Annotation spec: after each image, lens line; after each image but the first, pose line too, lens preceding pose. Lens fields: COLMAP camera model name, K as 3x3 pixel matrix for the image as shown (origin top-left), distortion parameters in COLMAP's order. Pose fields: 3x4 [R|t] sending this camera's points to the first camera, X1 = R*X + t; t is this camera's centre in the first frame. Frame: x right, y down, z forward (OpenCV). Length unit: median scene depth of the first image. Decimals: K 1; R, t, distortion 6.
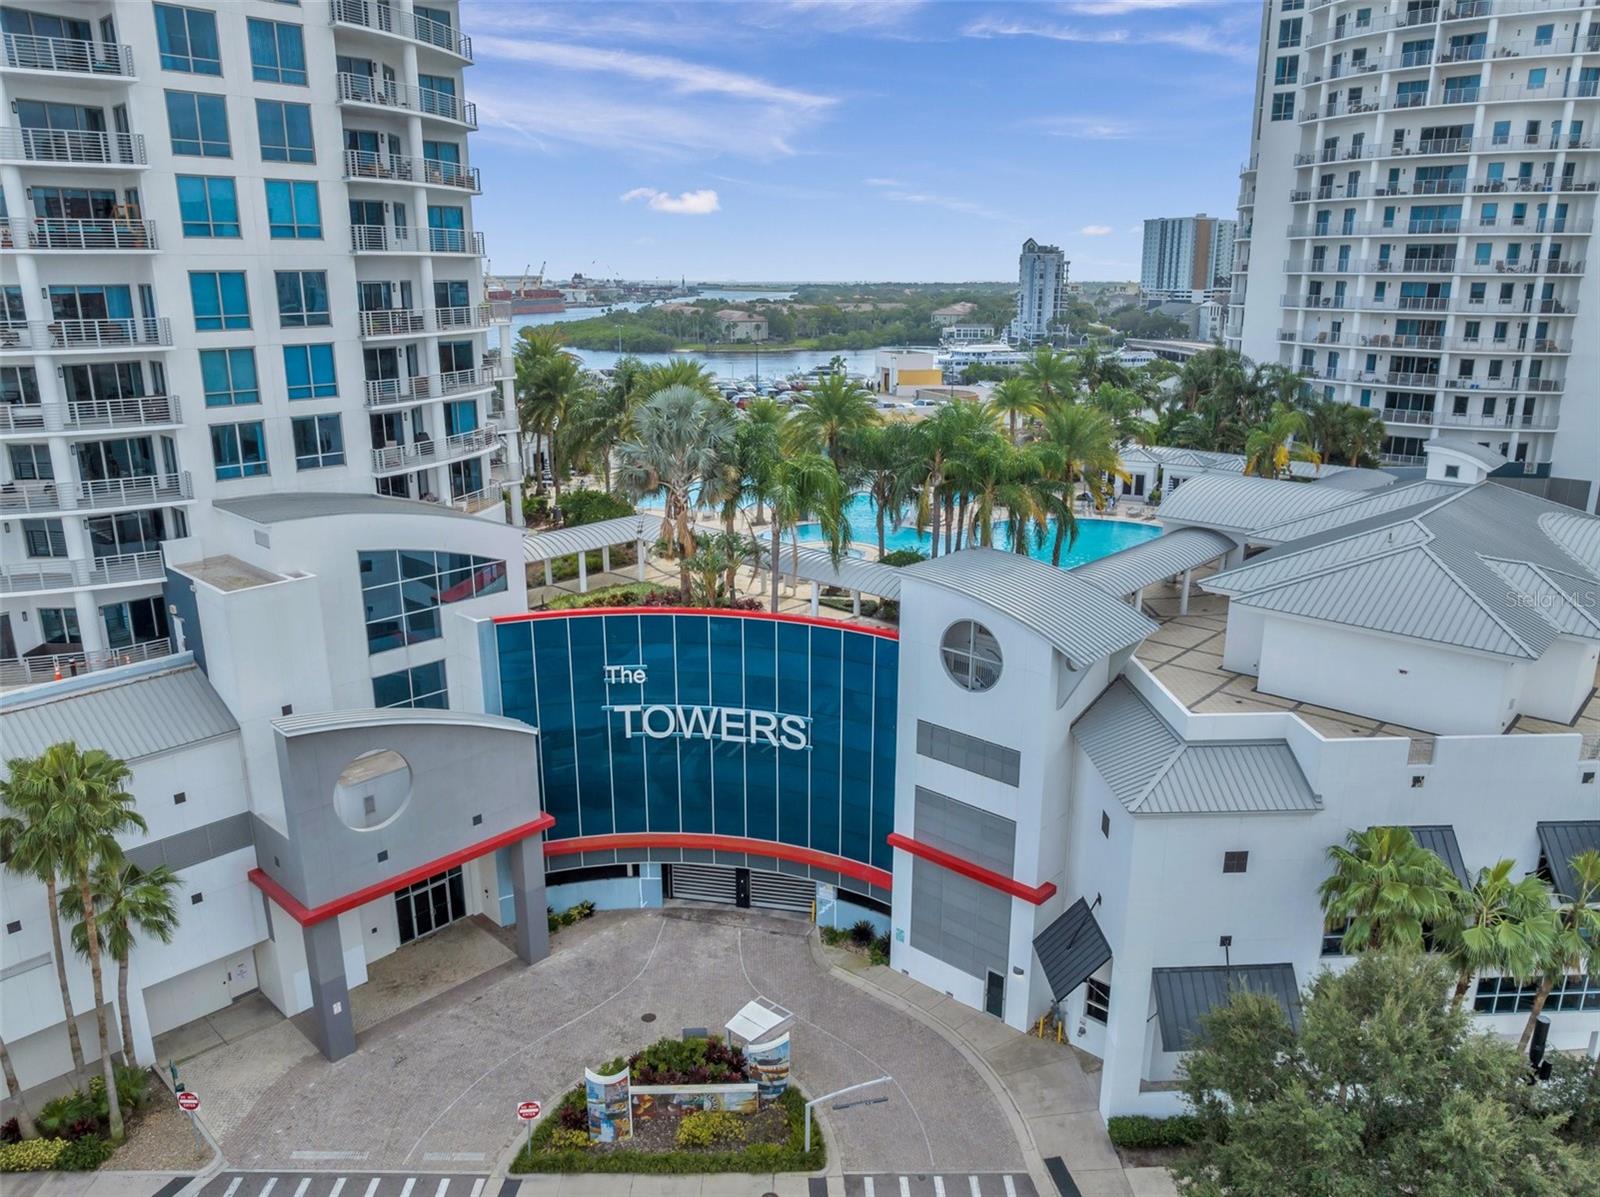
lens RADIAL K [[1125.2, 0, 796.8], [0, 1125.2, 599.9], [0, 0, 1]] dist [-0.039347, 0.000650]
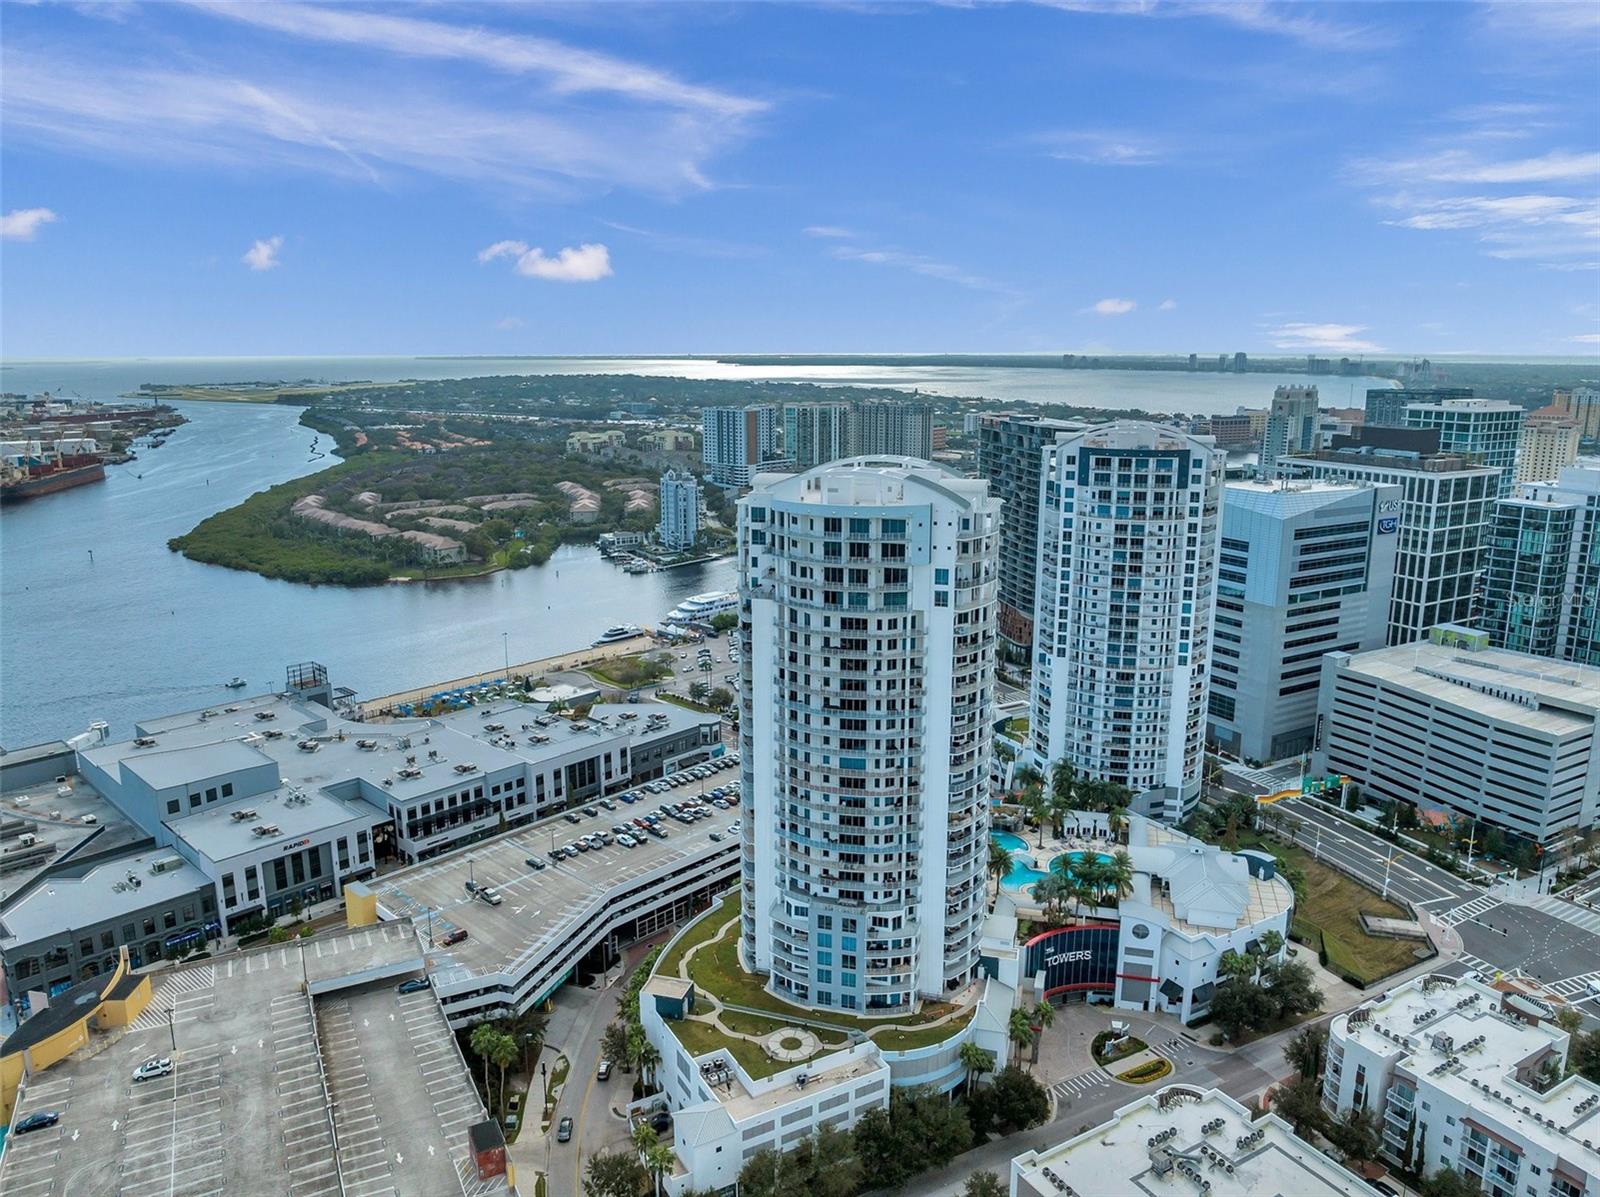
lens RADIAL K [[1125.2, 0, 797.4], [0, 1125.2, 598.2], [0, 0, 1]] dist [-0.039347, 0.000650]
pose [[0.888644, -0.099105, 0.447762, -2.537053], [0.125451, 0.991661, -0.029487, -1.136093], [-0.441106, 0.082376, 0.893667, -2.167089]]
